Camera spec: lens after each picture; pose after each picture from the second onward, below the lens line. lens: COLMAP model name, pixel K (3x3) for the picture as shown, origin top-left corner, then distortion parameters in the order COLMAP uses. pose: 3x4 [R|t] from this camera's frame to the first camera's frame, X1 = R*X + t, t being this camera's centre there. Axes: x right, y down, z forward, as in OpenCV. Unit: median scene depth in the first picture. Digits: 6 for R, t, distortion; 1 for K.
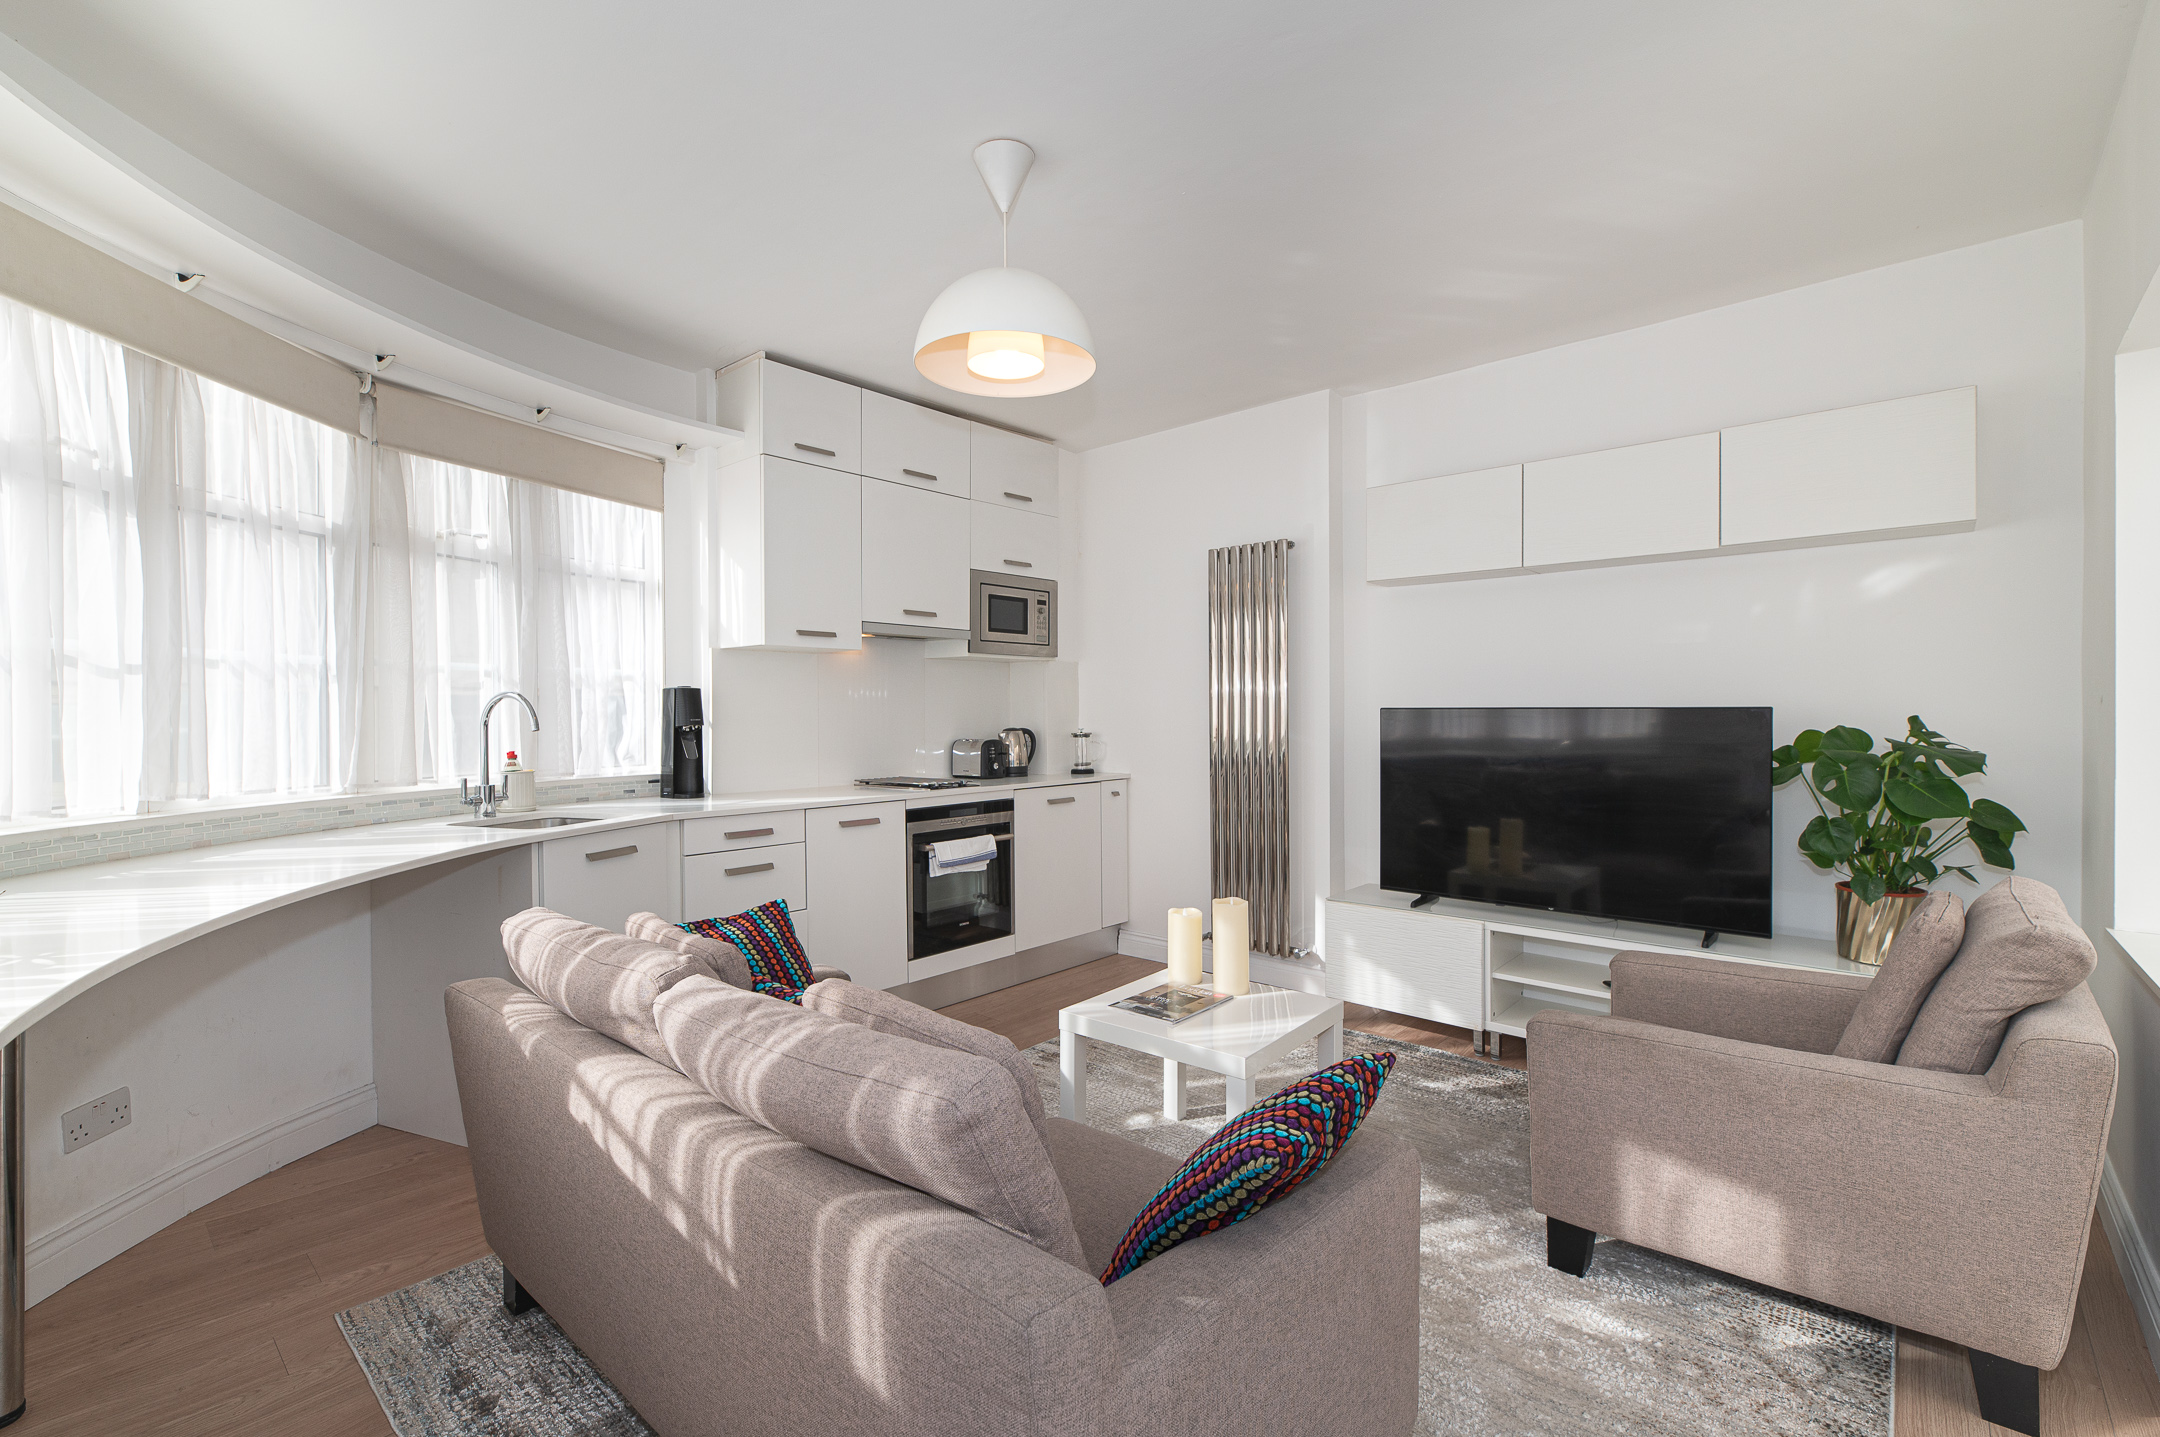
lens RADIAL K [[948.1, 0, 1040.8], [0, 948.1, 720.4], [0, 0, 1]] dist [-0.001432, -0.000150]
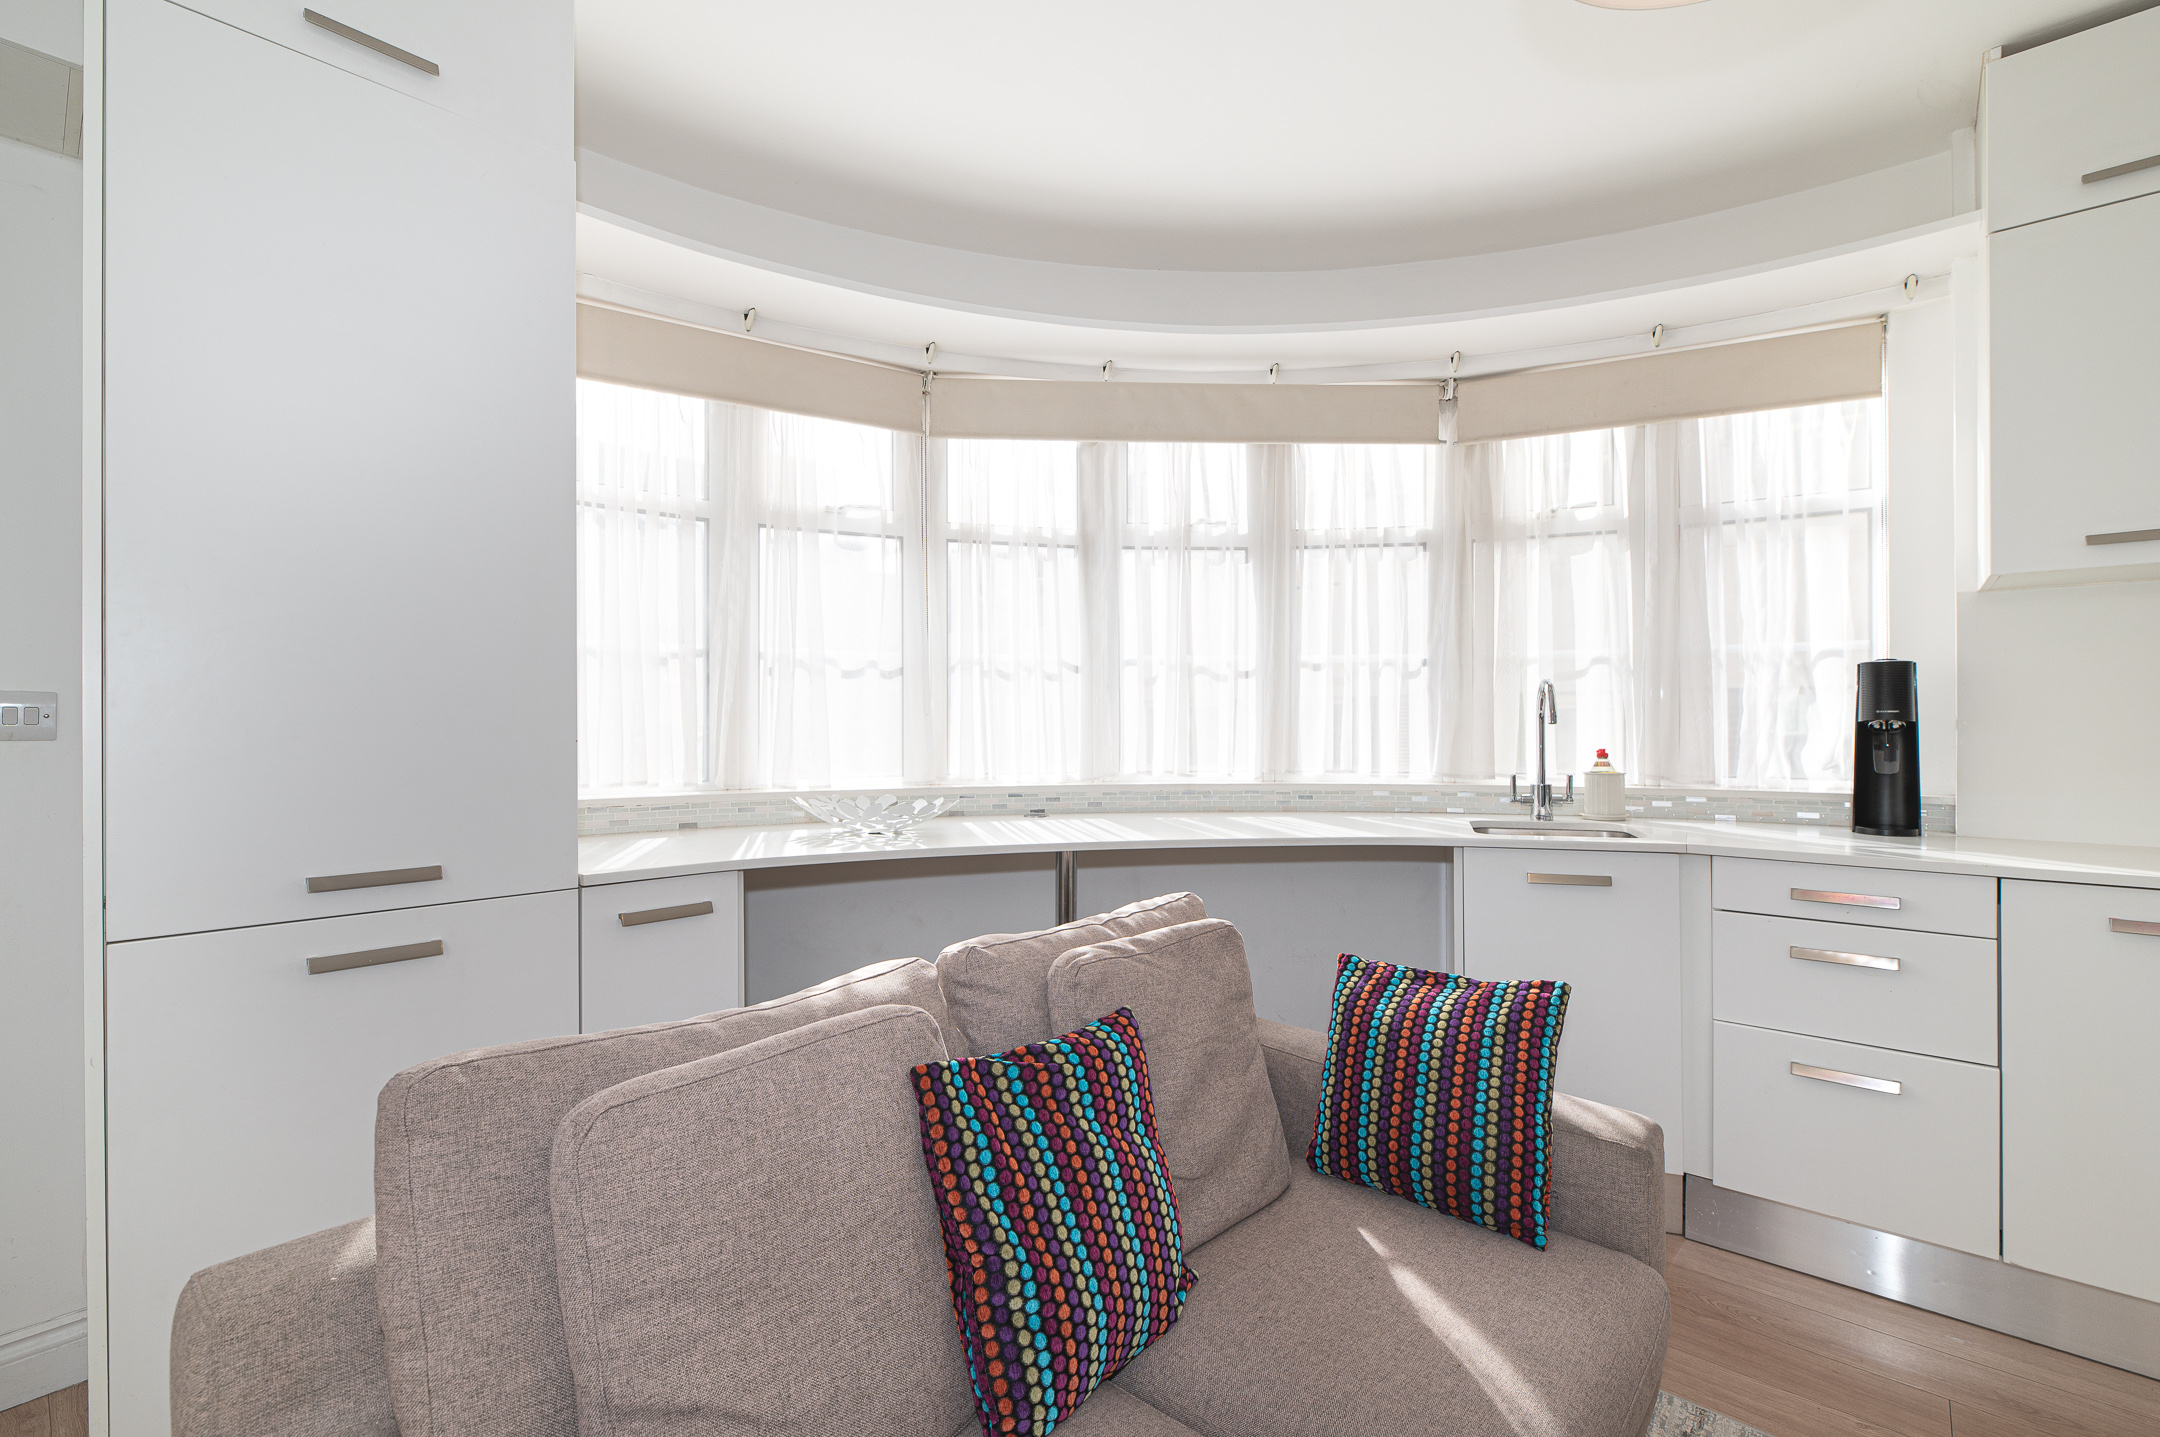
lens RADIAL K [[935.3, 0, 1082.9], [0, 935.3, 727.0], [0, 0, 1]] dist [-0.001376, -0.000062]
pose [[0.037242, 0.006073, -0.999288, 0.230304], [-0.006285, 0.999963, 0.005843, 0.009285], [0.999287, 0.006063, 0.037278, 0.431327]]
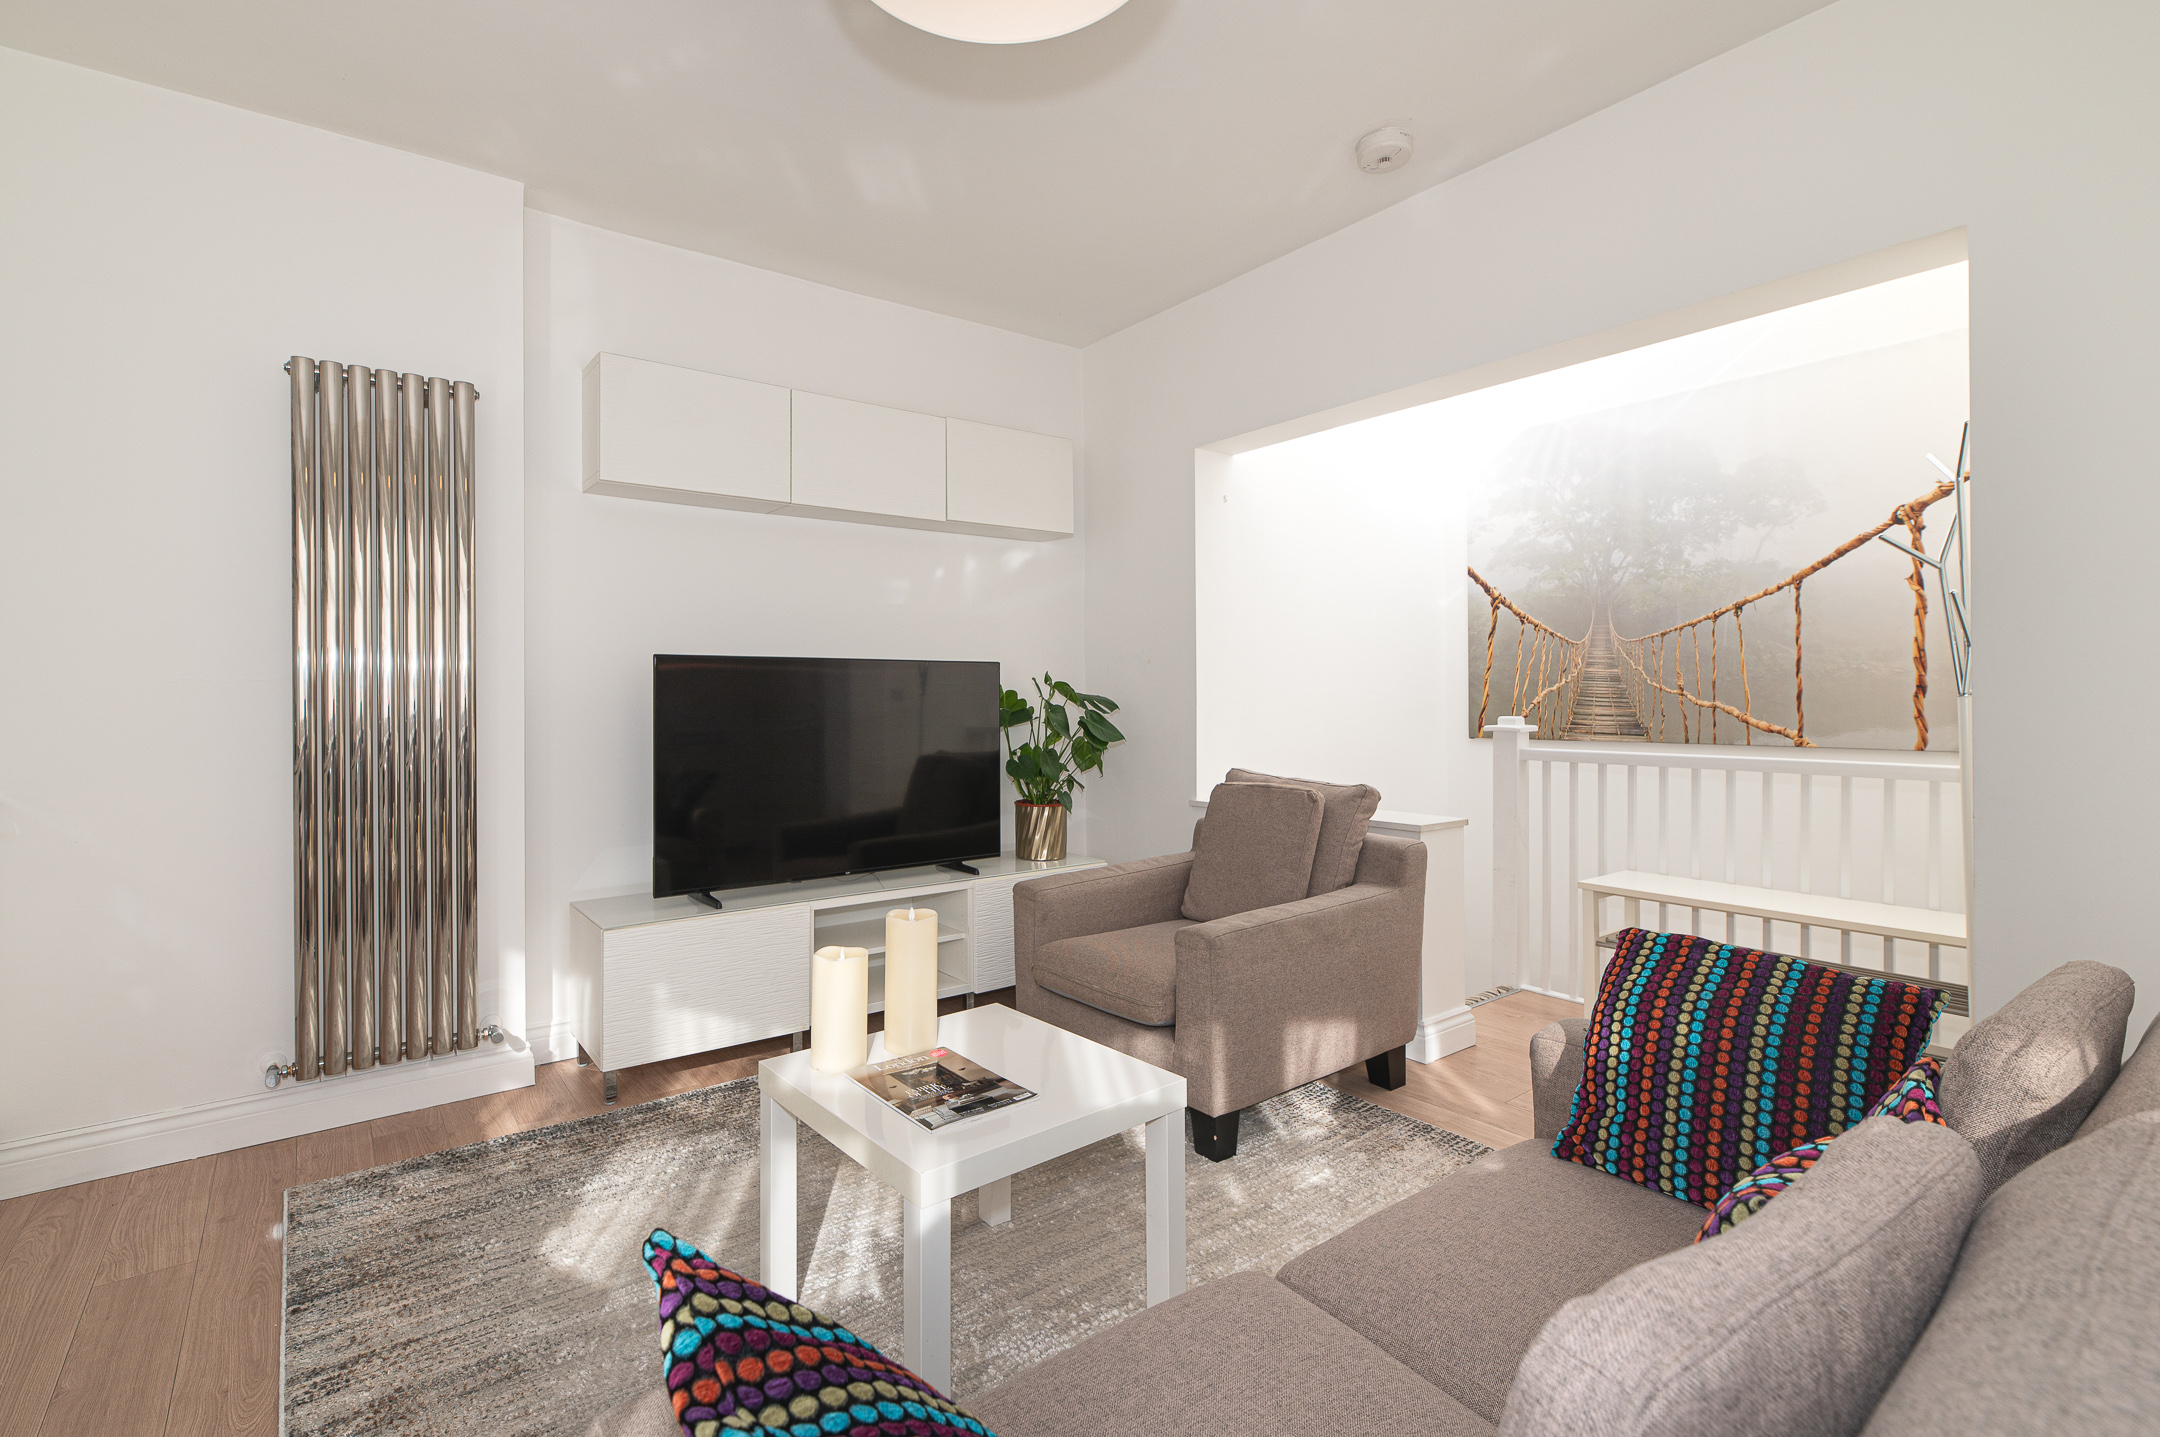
lens RADIAL K [[986.1, 0, 1023.2], [0, 986.1, 688.4], [0, 0, 1]] dist [0.001207, -0.000360]
pose [[0.188334, 0.012180, 0.982030, -0.335549], [0.009585, 0.999853, -0.014239, 0.030507], [-0.982058, 0.012094, 0.188189, 0.570880]]
